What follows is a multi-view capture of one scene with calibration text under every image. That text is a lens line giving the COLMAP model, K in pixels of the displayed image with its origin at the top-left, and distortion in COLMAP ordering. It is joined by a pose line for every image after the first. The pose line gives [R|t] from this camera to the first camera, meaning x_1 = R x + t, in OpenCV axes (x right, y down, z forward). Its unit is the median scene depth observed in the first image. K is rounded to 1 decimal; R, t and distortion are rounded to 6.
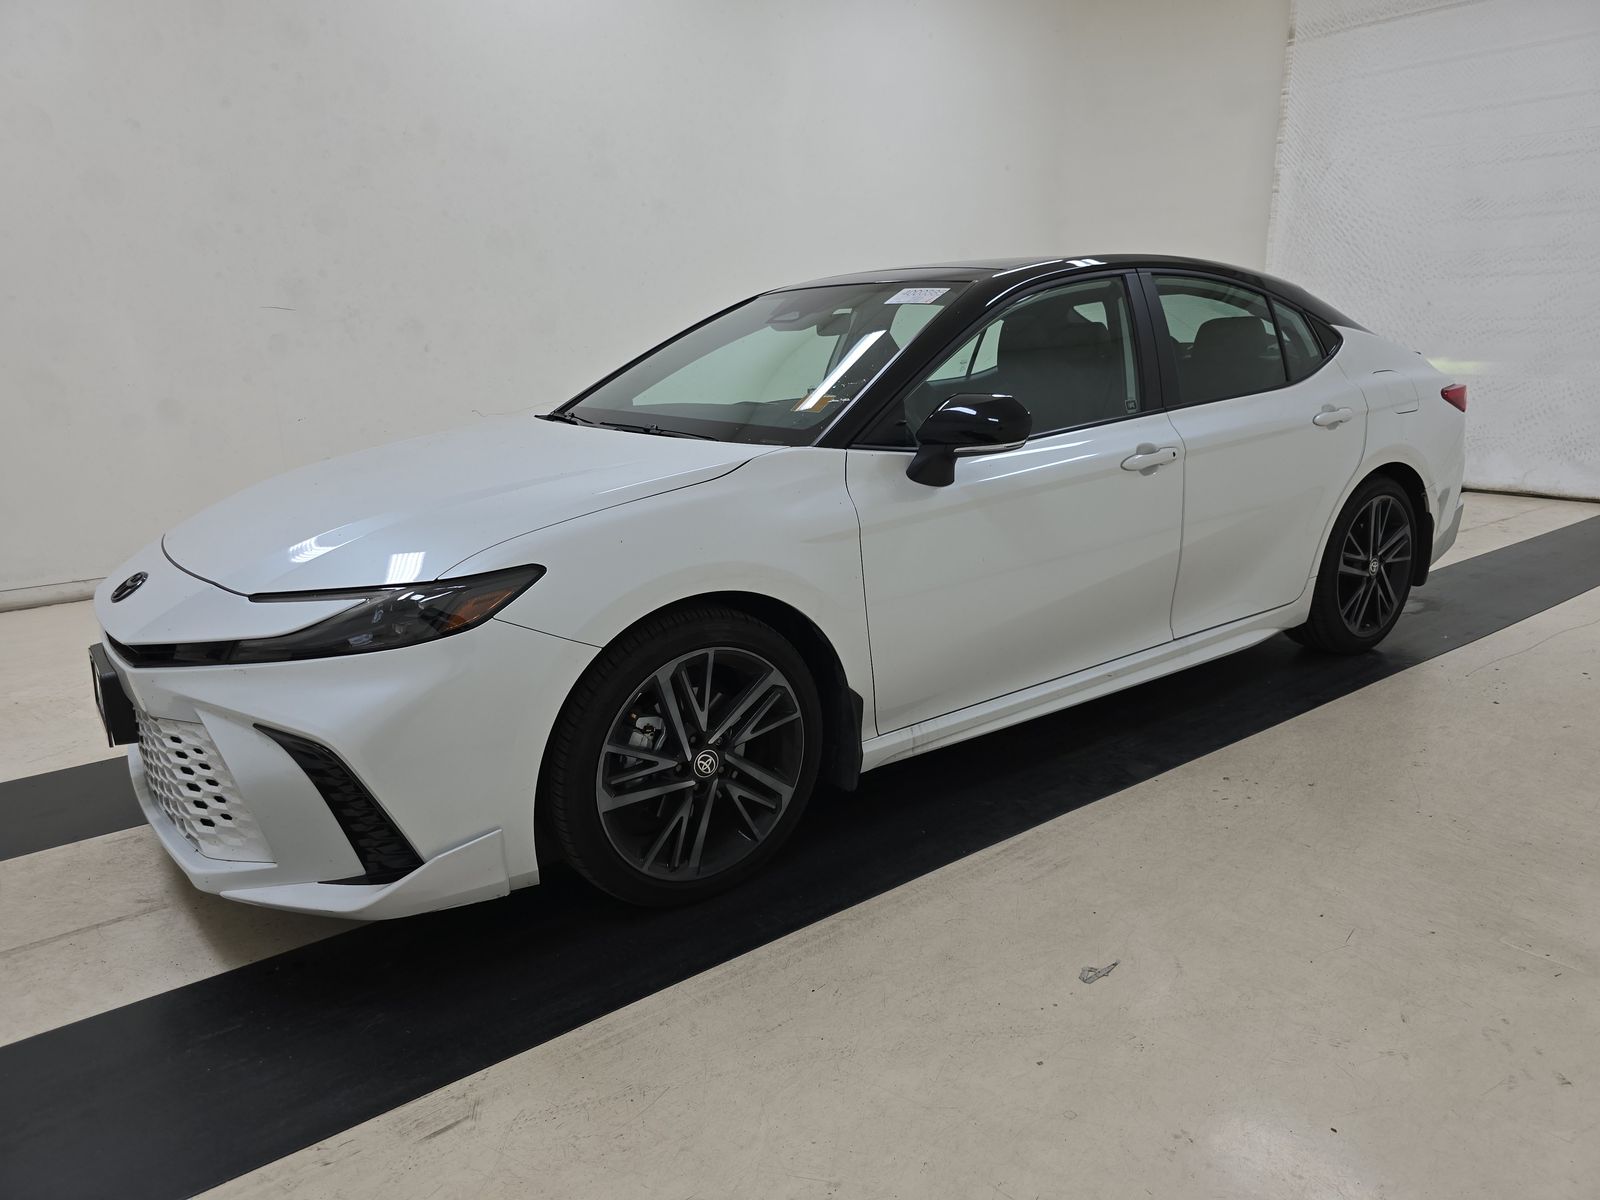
lens RADIAL K [[1061.9, 0, 810.2], [0, 1061.9, 605.3], [0, 0, 1]] dist [0.049536, -0.045954]
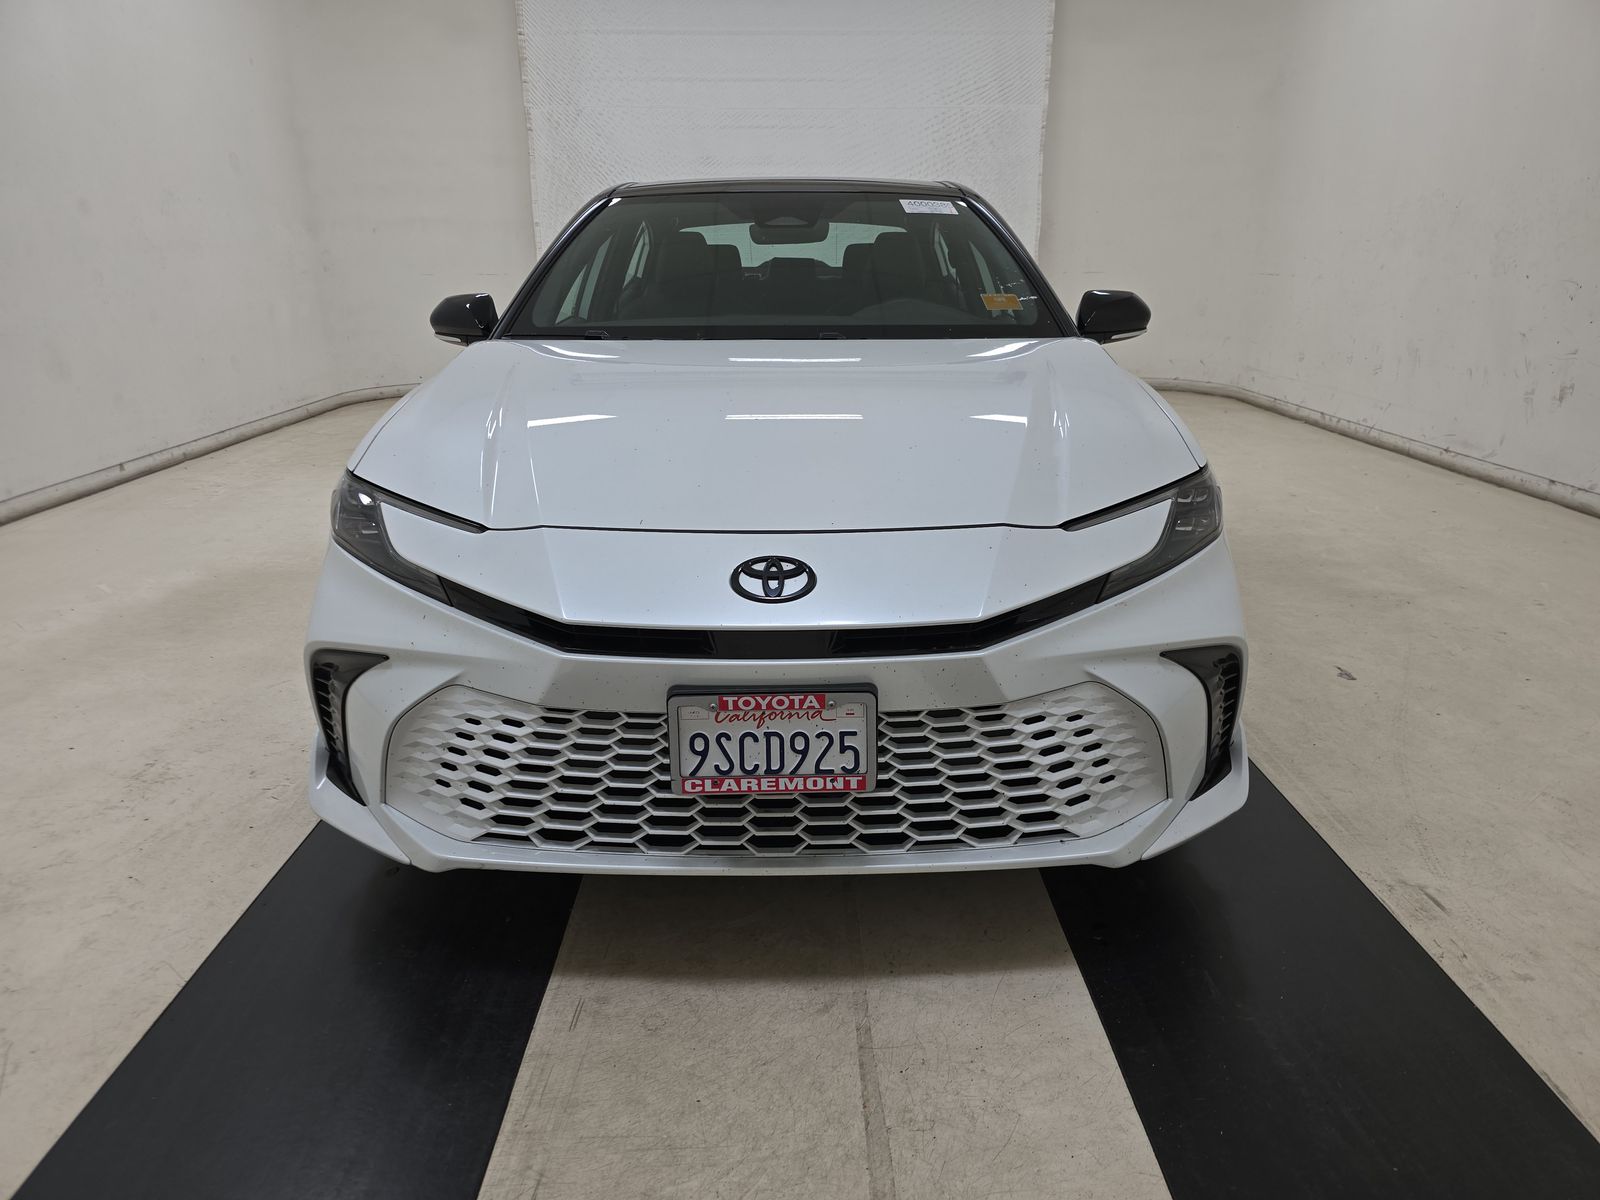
lens RADIAL K [[1061.9, 0, 810.2], [0, 1061.9, 605.3], [0, 0, 1]] dist [0.049536, -0.045954]
pose [[0.597969, -0.228443, 0.768275, -0.377331], [0.191628, 0.971473, 0.139714, -0.029912], [-0.778275, 0.063678, 0.624687, 0.184227]]
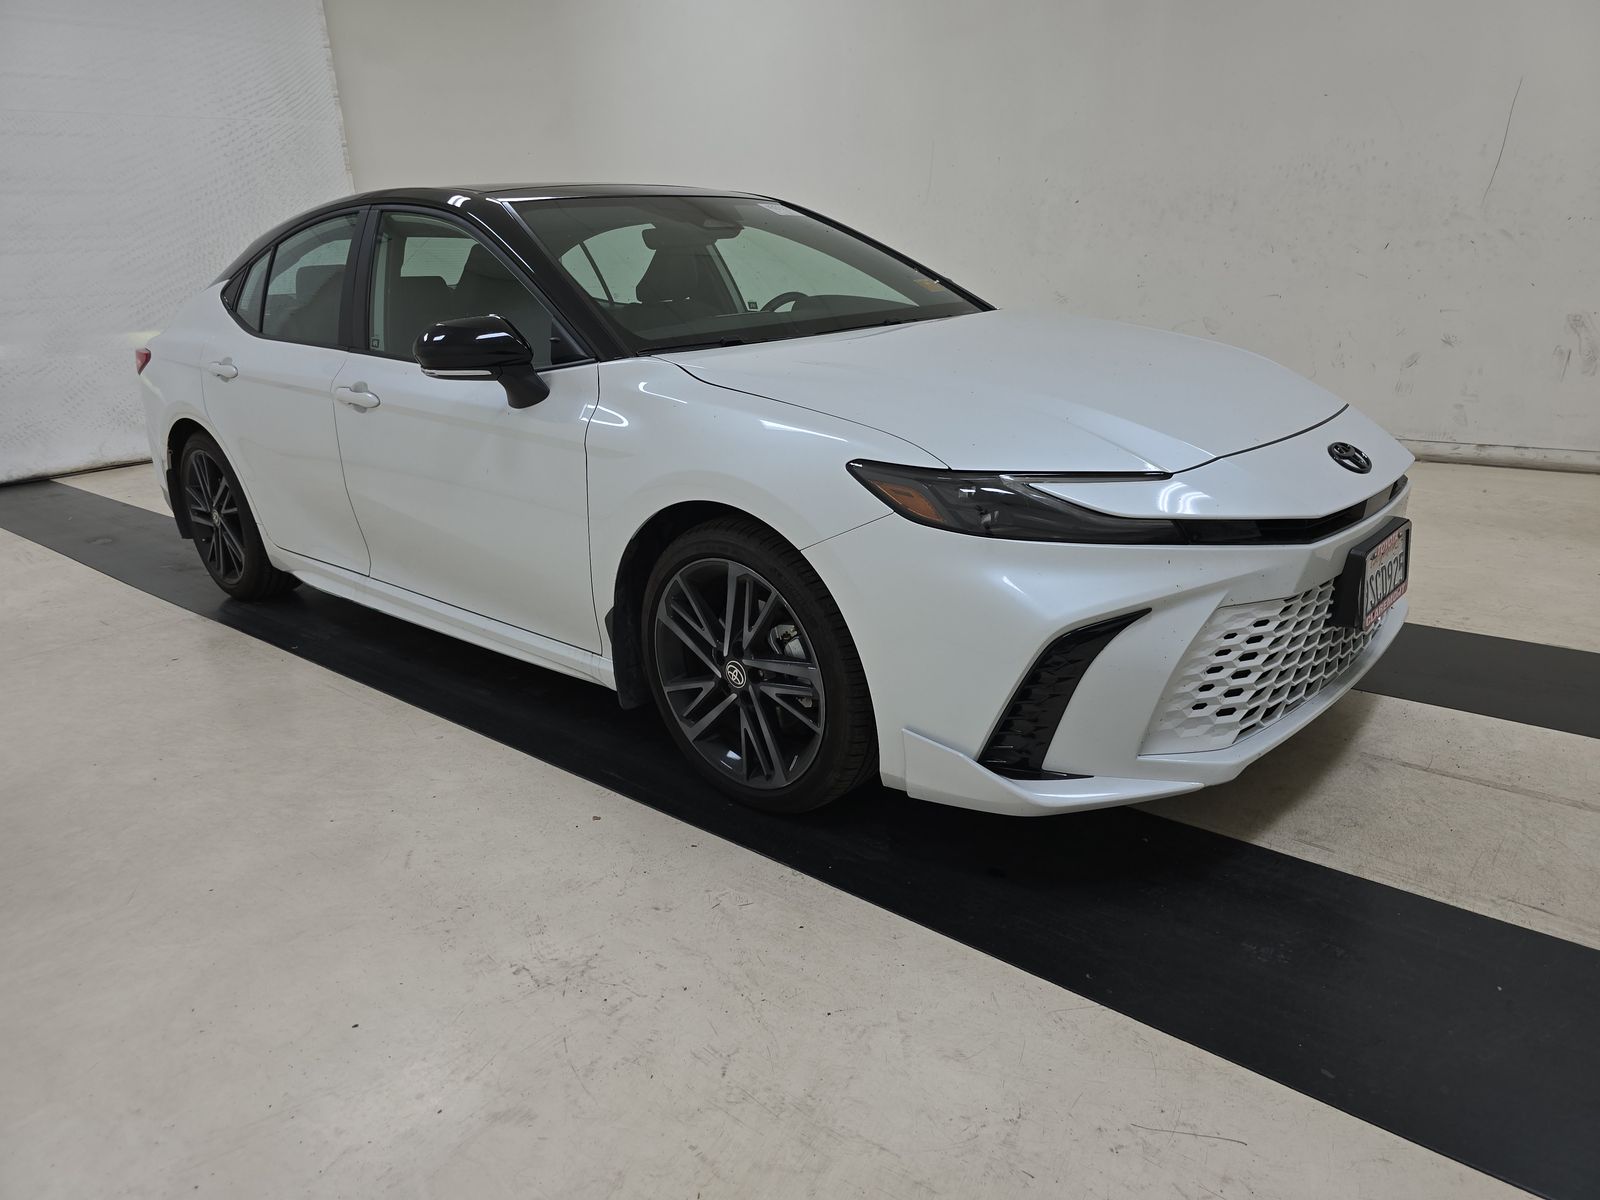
lens RADIAL K [[1061.9, 0, 810.2], [0, 1061.9, 605.3], [0, 0, 1]] dist [0.049536, -0.045954]
pose [[-0.179717, -0.273923, 0.944811, -0.476340], [0.305616, 0.897376, 0.318302, -0.108988], [-0.935041, 0.345953, -0.077558, 0.501842]]
